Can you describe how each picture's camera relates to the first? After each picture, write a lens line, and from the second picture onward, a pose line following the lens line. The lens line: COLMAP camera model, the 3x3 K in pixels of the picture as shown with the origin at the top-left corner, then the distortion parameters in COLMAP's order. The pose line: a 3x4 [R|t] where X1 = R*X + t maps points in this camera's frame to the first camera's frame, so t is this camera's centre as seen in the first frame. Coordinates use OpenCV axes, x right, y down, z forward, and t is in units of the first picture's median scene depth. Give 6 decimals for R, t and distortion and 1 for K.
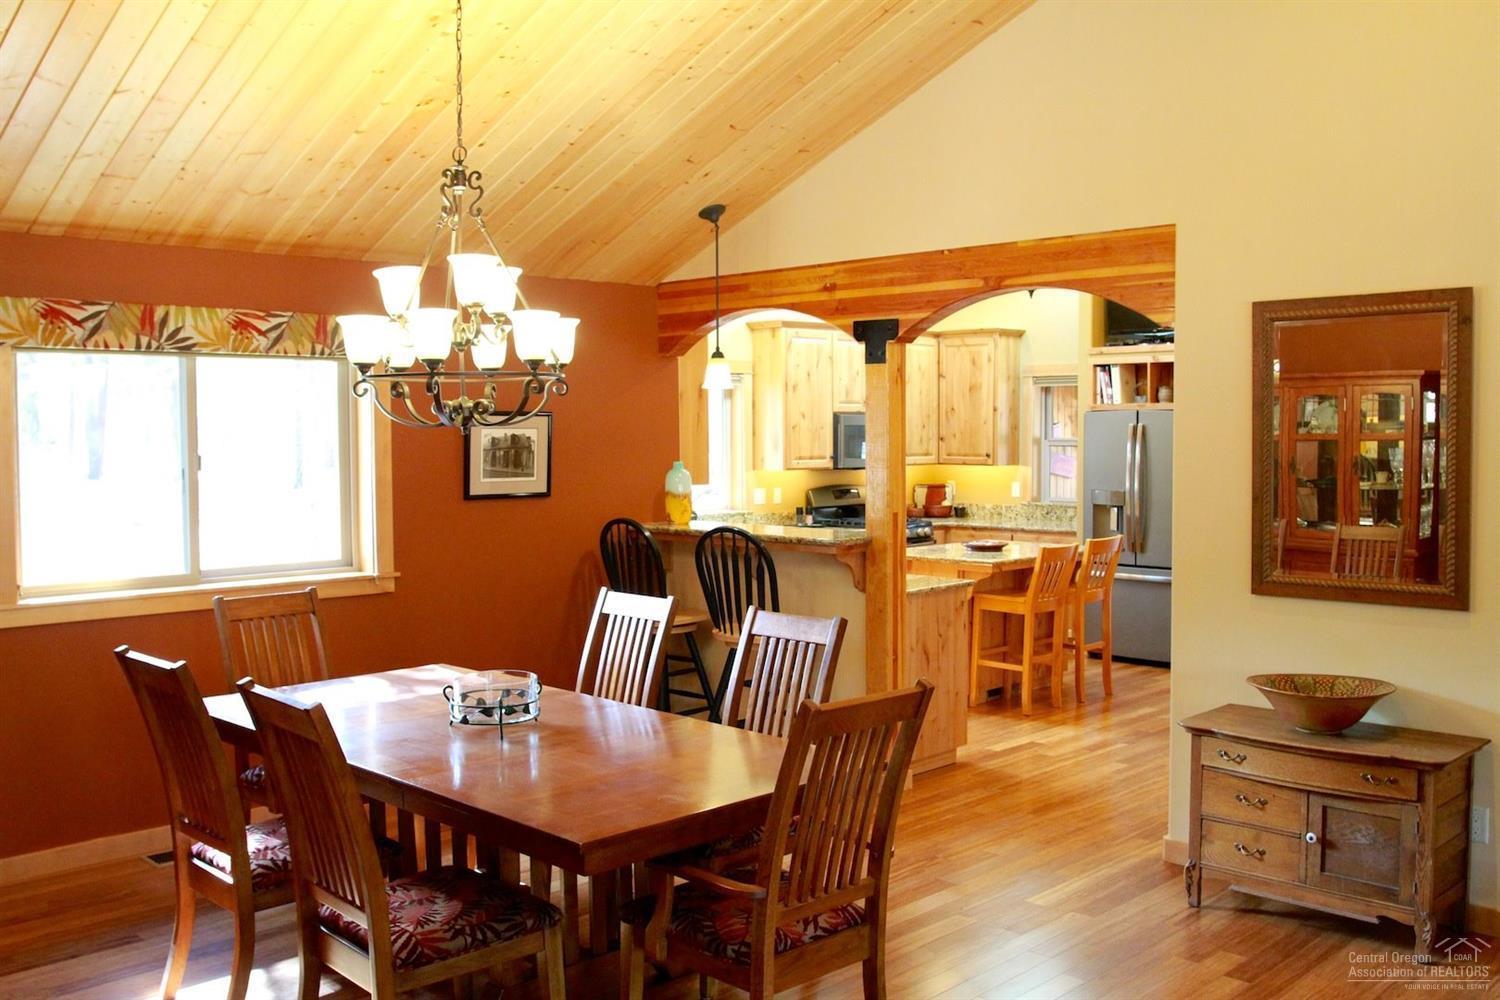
lens RADIAL K [[1385.9, 0, 750.1], [0, 1385.9, 504.4], [0, 0, 1]] dist [-0.068988, 0.000000]
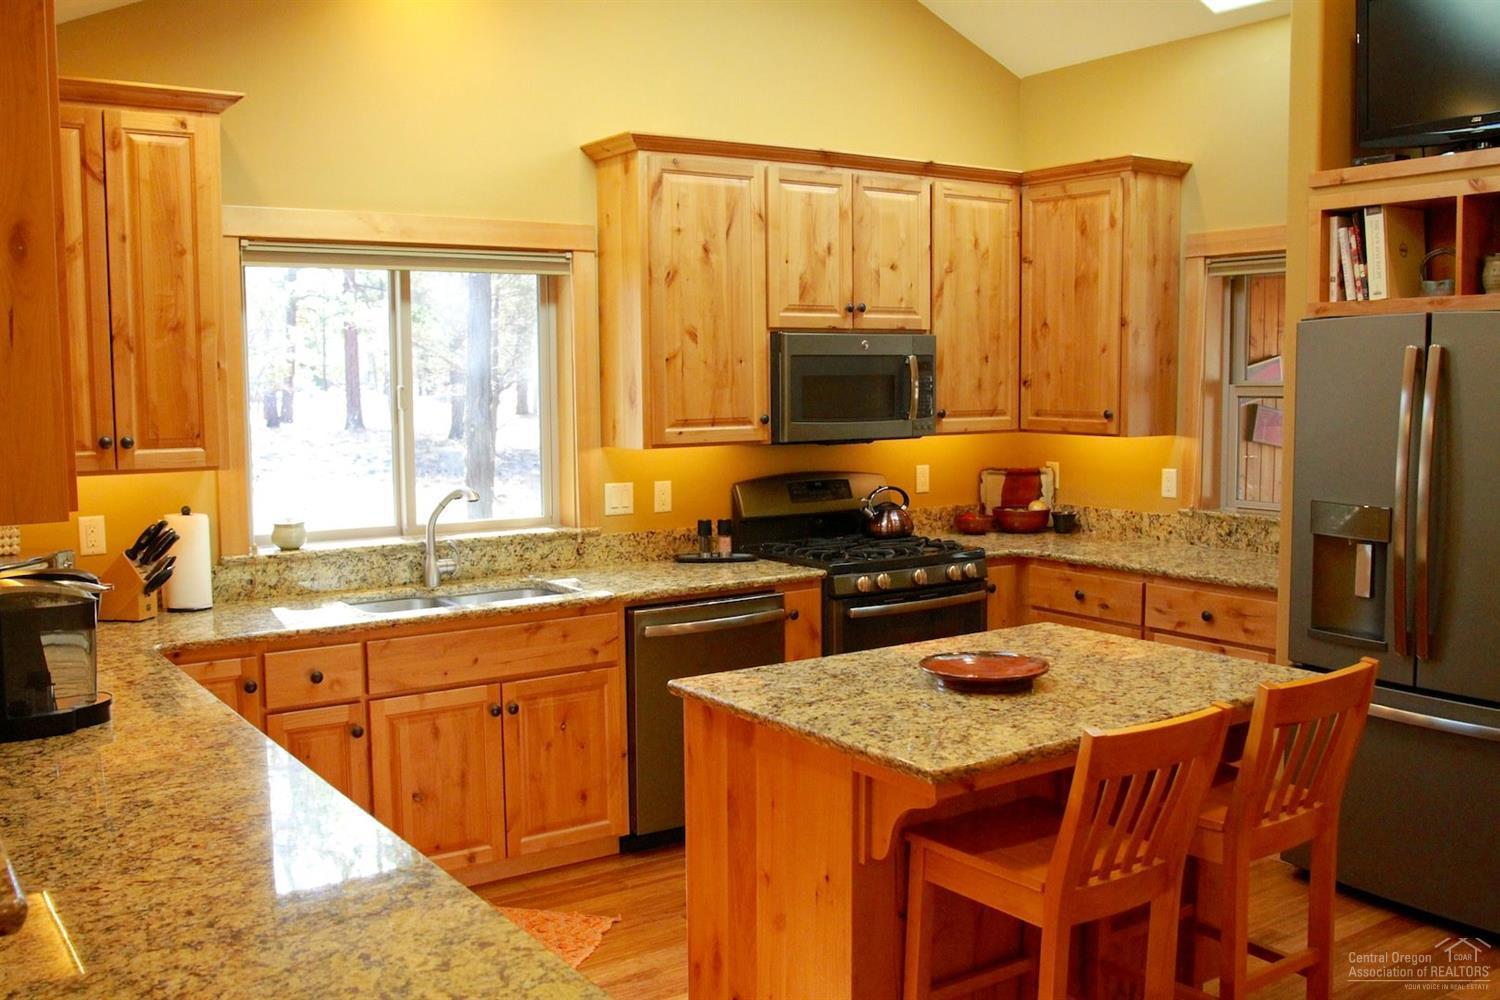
lens RADIAL K [[1385.9, 0, 738.9], [0, 1385.9, 505.0], [0, 0, 1]] dist [-0.068988, 0.000000]
pose [[0.981979, 0.013962, -0.188473, 0.186695], [-0.006381, 0.999148, 0.040769, -0.031322], [0.188882, -0.038832, 0.981232, 0.669888]]
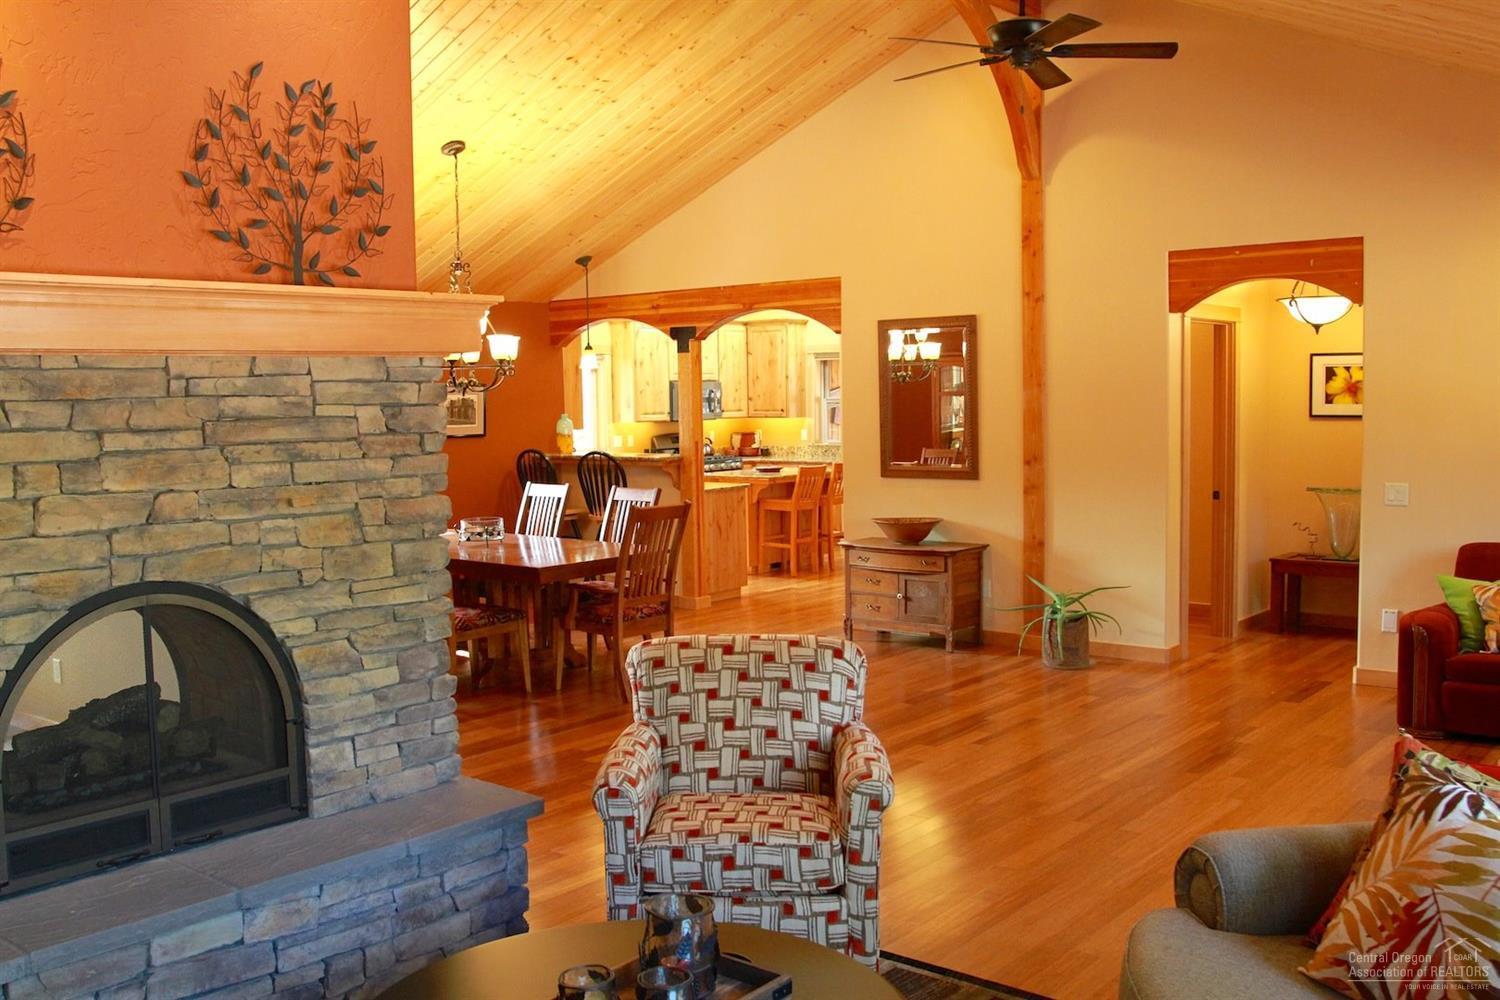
lens RADIAL K [[1385.9, 0, 740.7], [0, 1385.9, 498.0], [0, 0, 1]] dist [-0.068988, 0.000000]
pose [[0.995670, -0.019586, 0.090874, 0.002849], [0.017783, 0.999629, 0.020612, 0.031874], [-0.091244, -0.018907, 0.995649, -0.528699]]
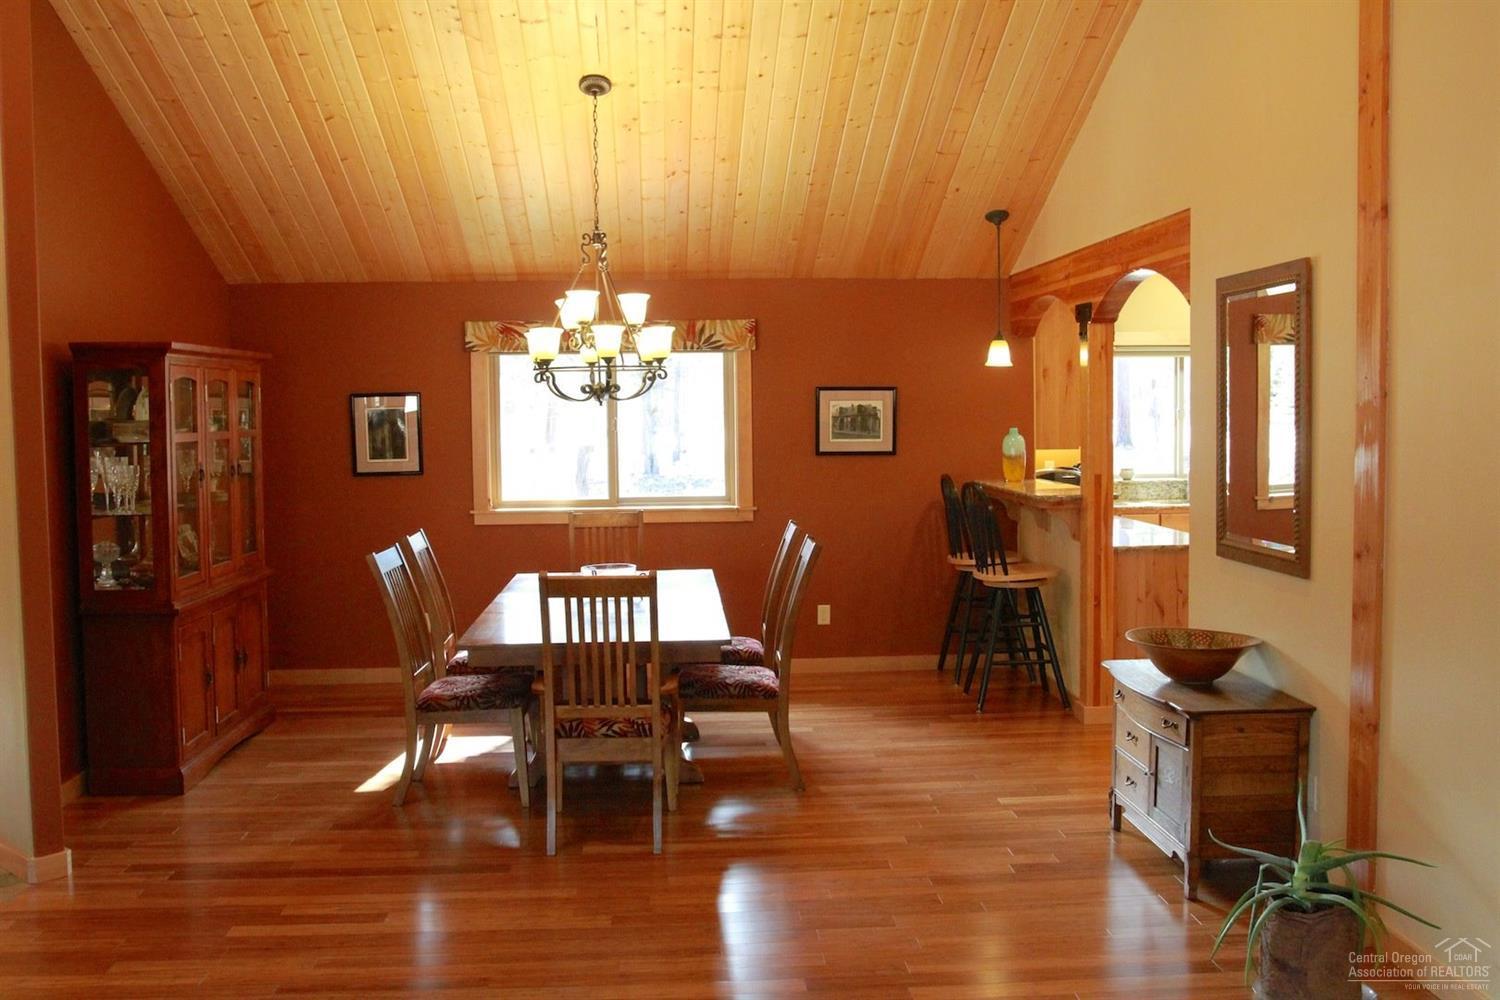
lens RADIAL K [[1385.9, 0, 749.9], [0, 1385.9, 499.8], [0, 0, 1]] dist [-0.068988, 0.000000]
pose [[0.751397, 0.042256, -0.658496, 0.488207], [-0.028859, 0.999097, 0.031181, -0.000034], [0.659219, -0.004426, 0.751938, -0.021714]]
